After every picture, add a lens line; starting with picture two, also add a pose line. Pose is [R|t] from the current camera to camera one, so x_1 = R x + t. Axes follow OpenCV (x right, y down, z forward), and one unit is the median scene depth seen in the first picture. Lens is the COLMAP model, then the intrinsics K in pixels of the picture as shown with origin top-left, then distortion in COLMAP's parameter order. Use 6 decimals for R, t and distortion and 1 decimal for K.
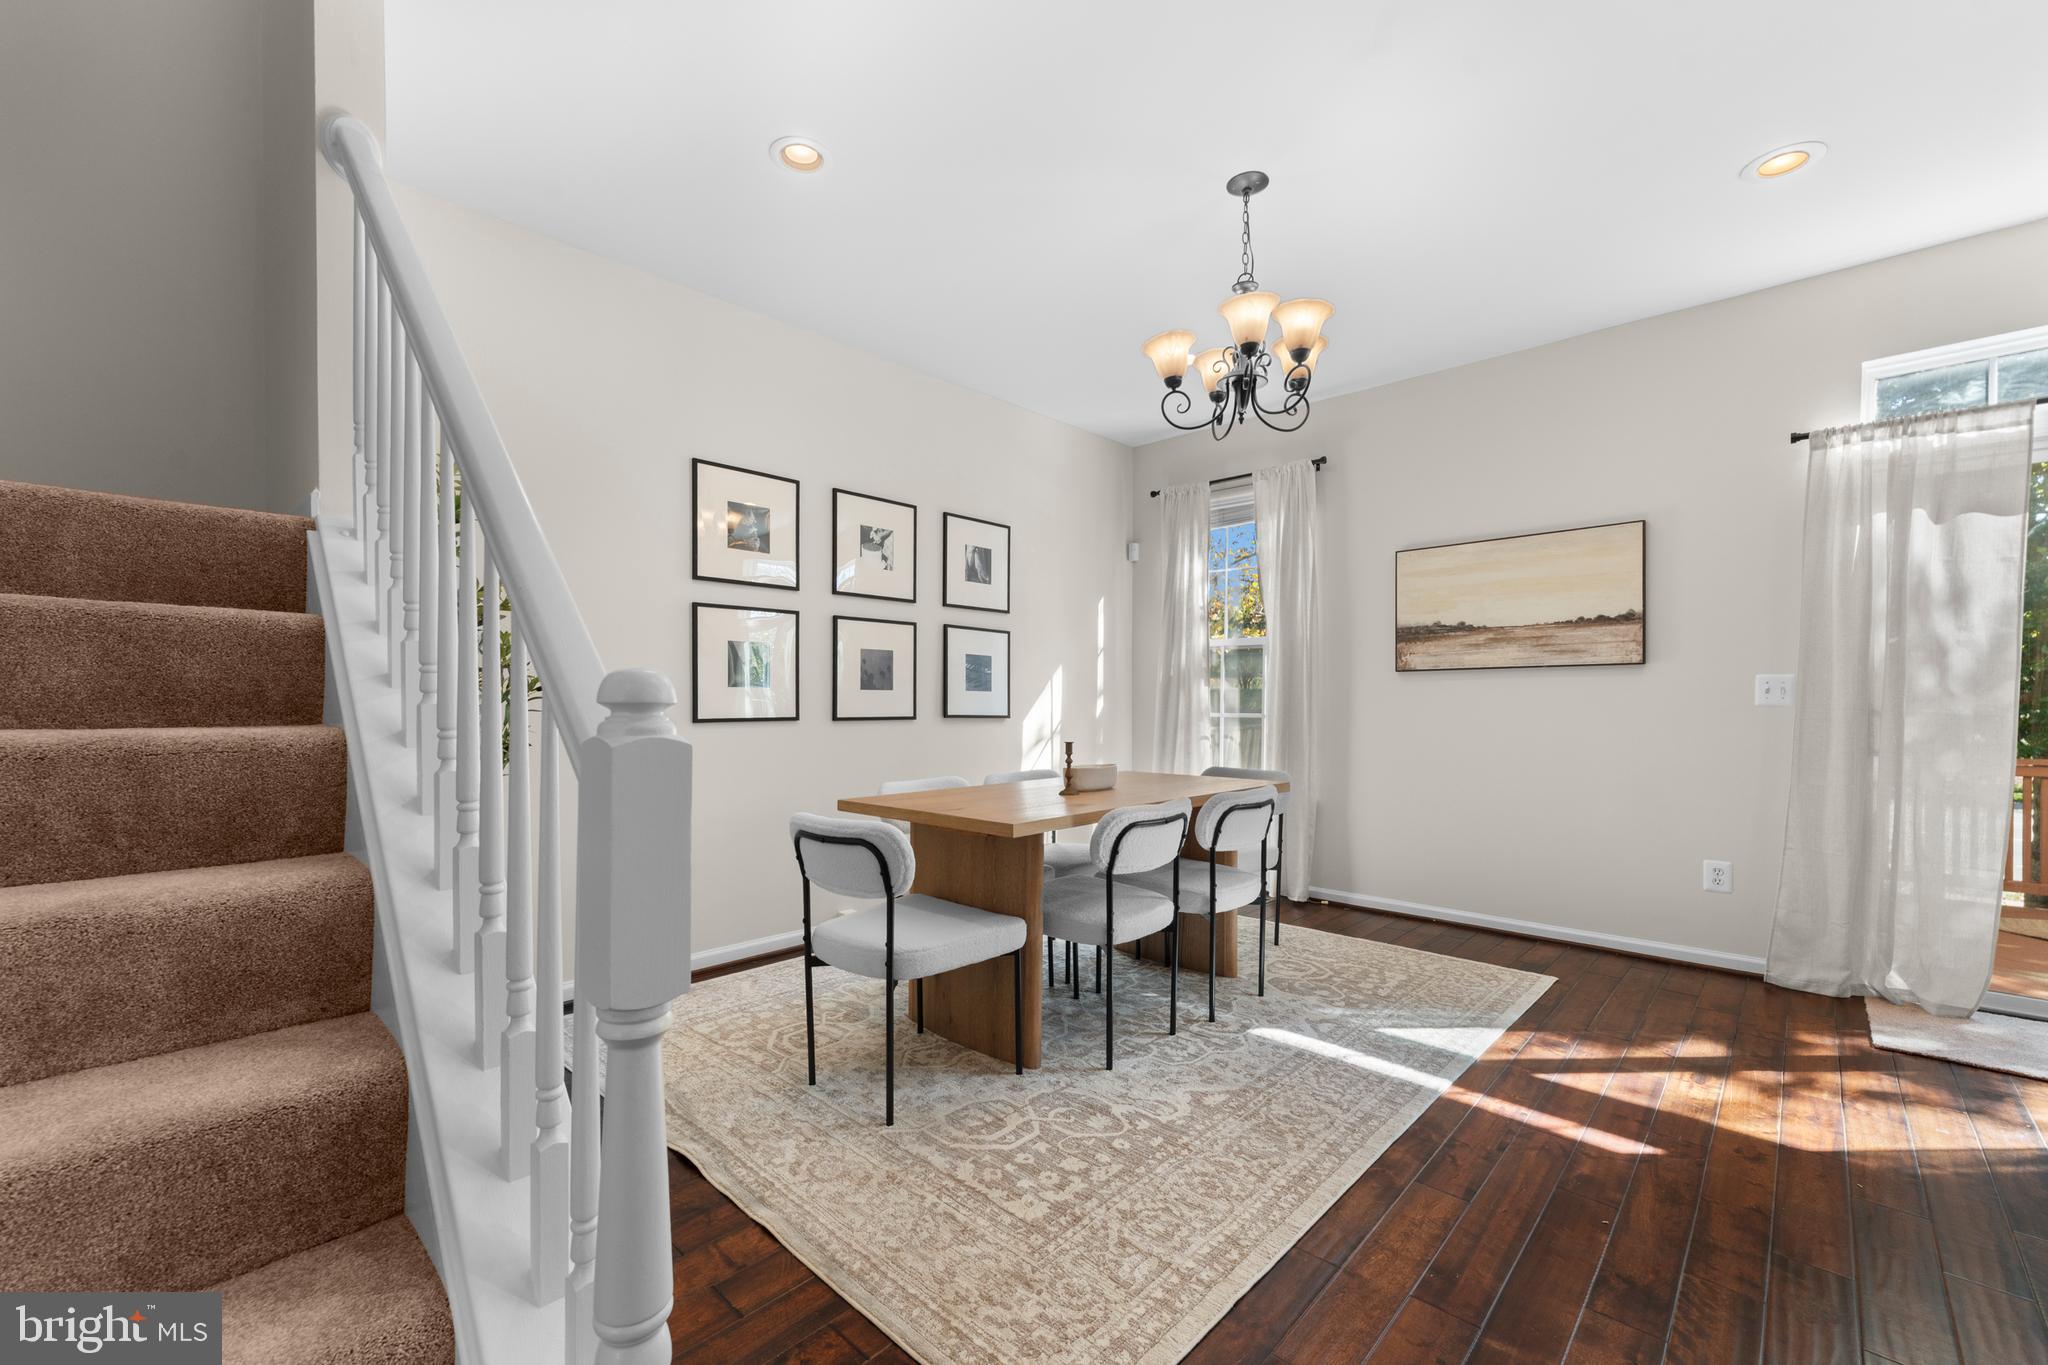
lens RADIAL K [[826.6, 0, 1029.9], [0, 826.6, 698.5], [0, 0, 1]] dist [-0.004342, 0.000470]
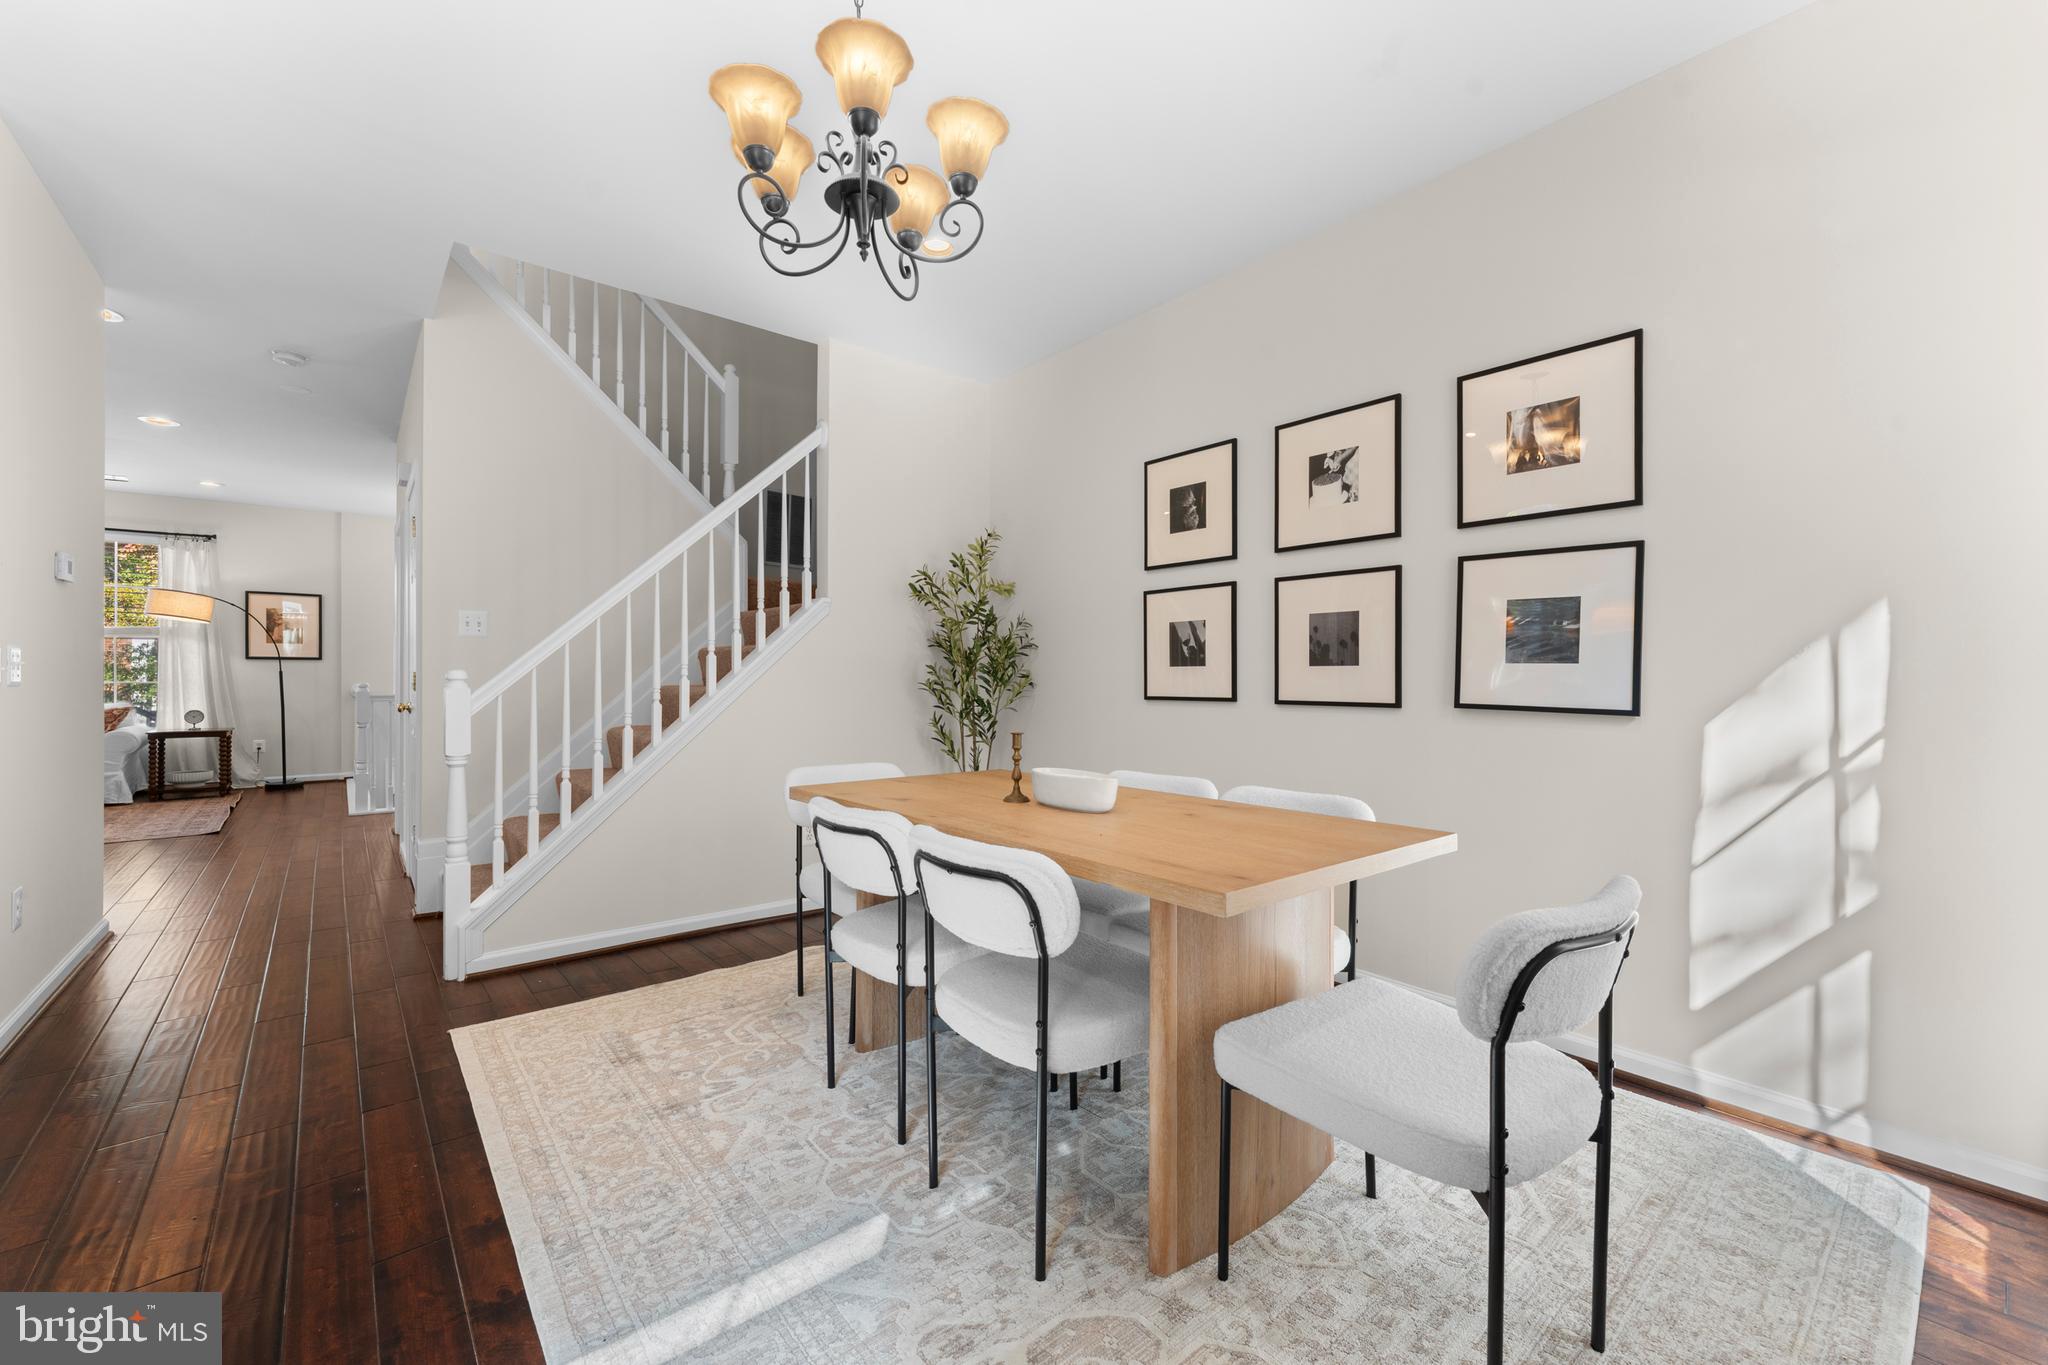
lens RADIAL K [[826.6, 0, 1032.2], [0, 826.6, 682.1], [0, 0, 1]] dist [-0.004342, 0.000470]
pose [[-0.109010, 0.001405, -0.994040, 0.601395], [-0.000405, 0.999999, 0.001458, 0.003497], [0.994041, 0.000561, -0.109009, 0.817066]]
